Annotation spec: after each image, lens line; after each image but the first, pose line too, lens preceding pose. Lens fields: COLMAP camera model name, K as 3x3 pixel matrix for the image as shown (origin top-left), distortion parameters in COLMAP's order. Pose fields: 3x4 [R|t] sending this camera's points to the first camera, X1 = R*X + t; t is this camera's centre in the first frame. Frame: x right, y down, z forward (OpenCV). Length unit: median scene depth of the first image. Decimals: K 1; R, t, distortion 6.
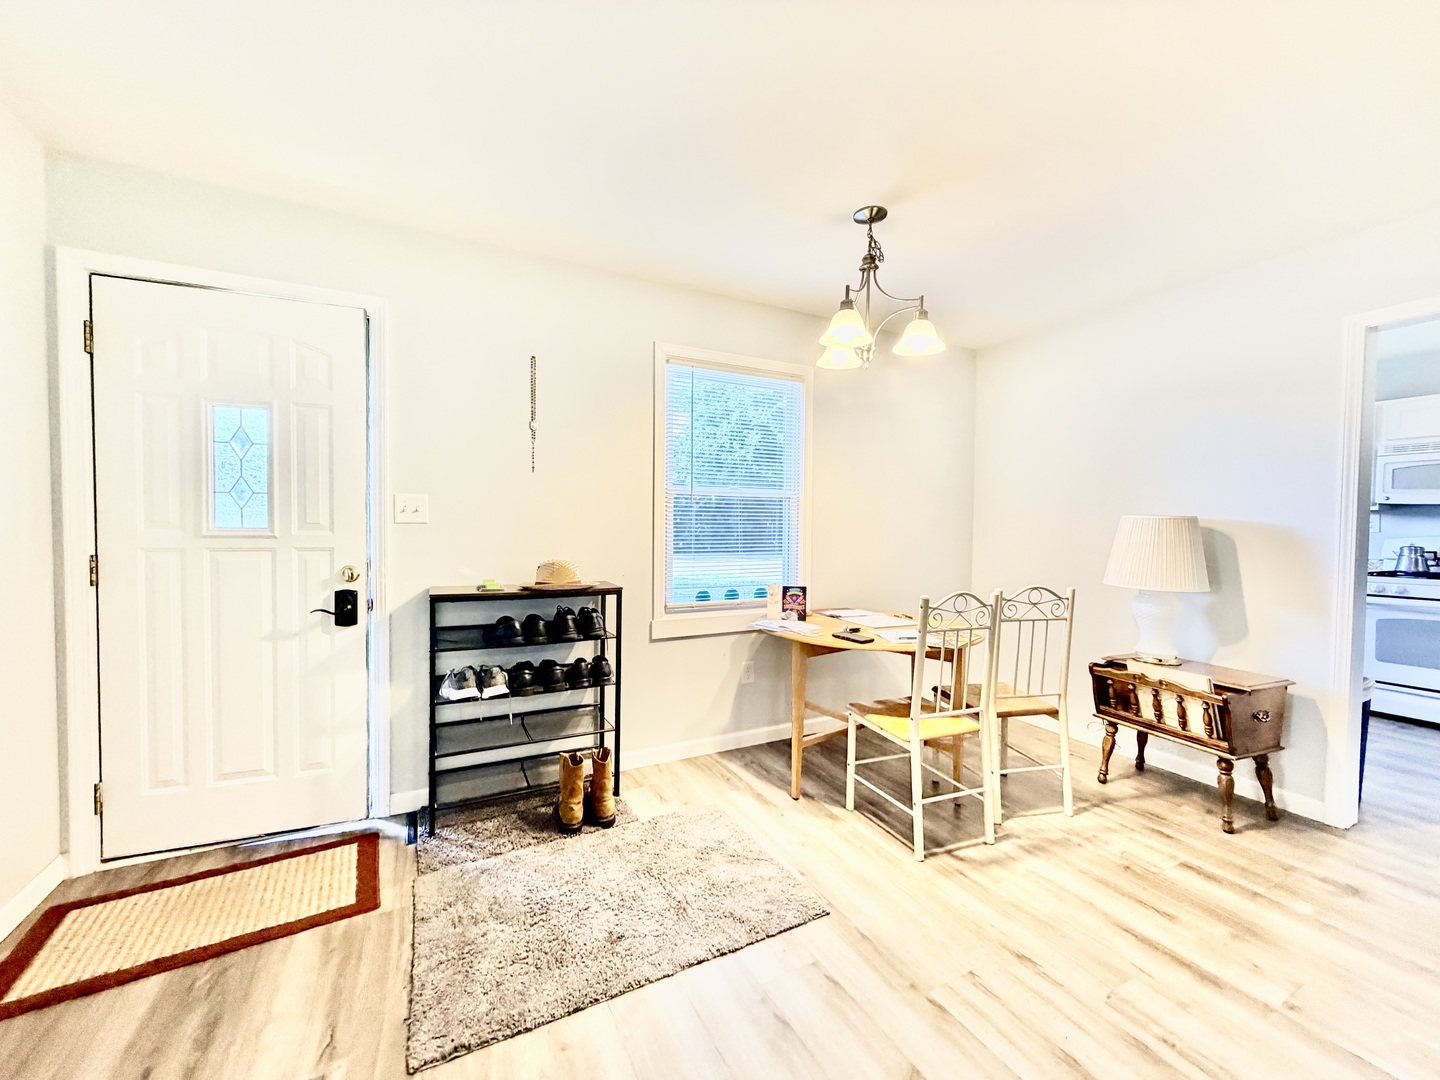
lens RADIAL K [[571.8, 0, 721.4], [0, 571.8, 539.3], [0, 0, 1]] dist [-0.000273, 0.000521]
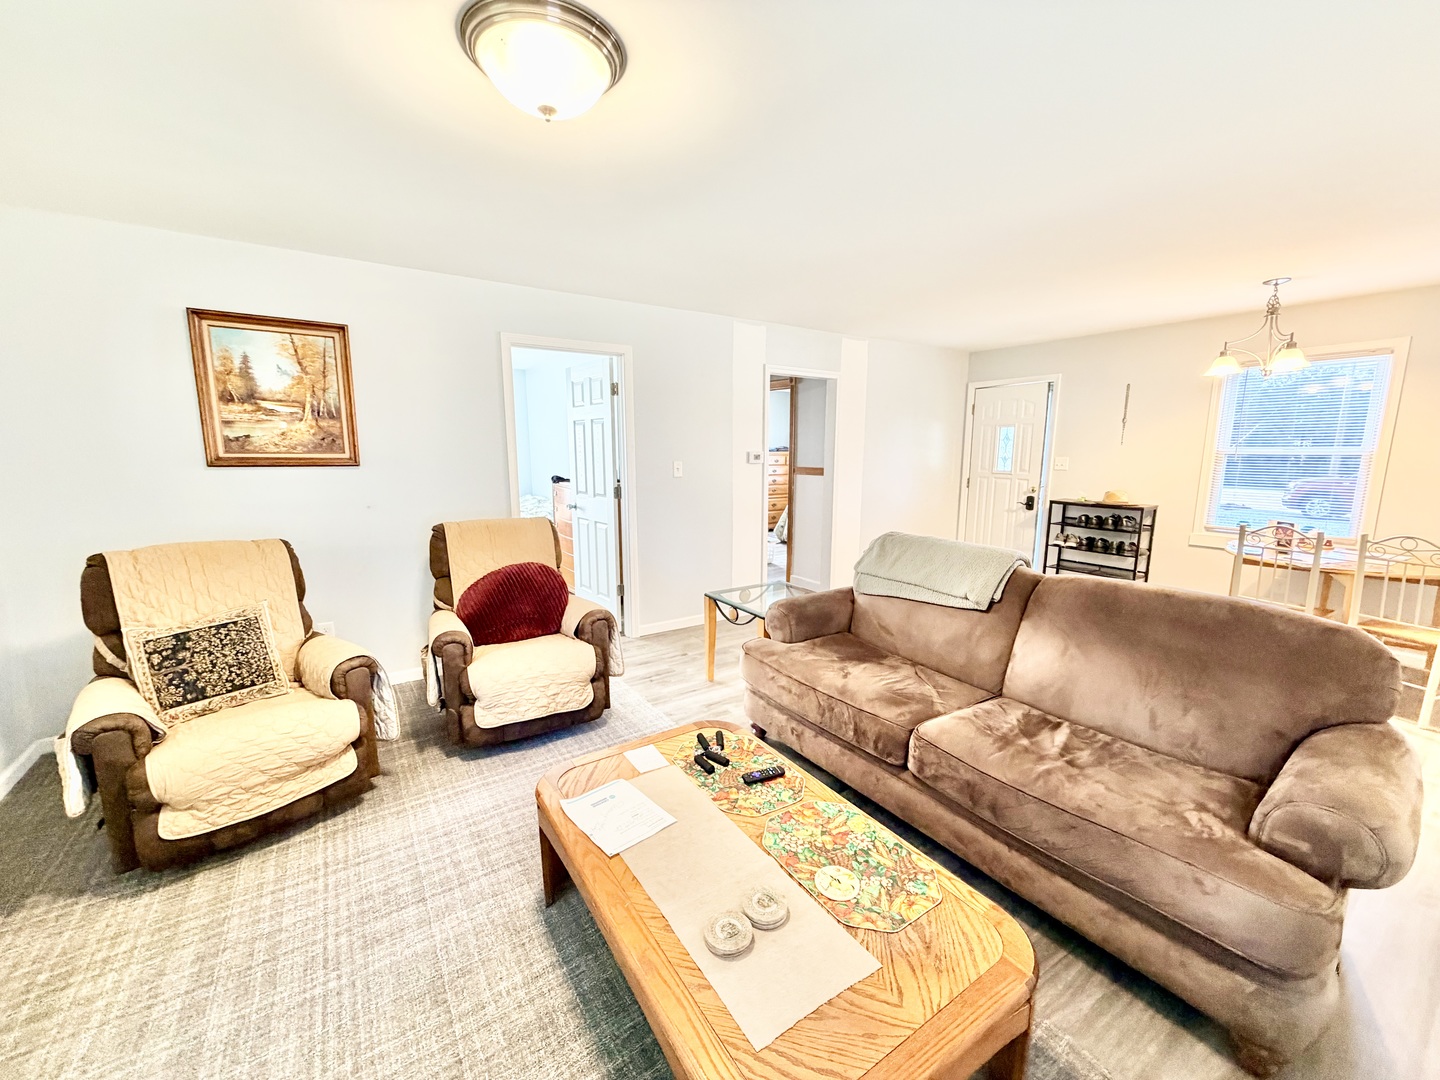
lens RADIAL K [[571.8, 0, 715.2], [0, 571.8, 541.7], [0, 0, 1]] dist [-0.000273, 0.000521]
pose [[0.112608, 0.154231, -0.981597, 1.610338], [-0.008714, 0.987996, 0.154236, -0.086244], [0.993601, -0.008814, 0.112600, -0.652323]]
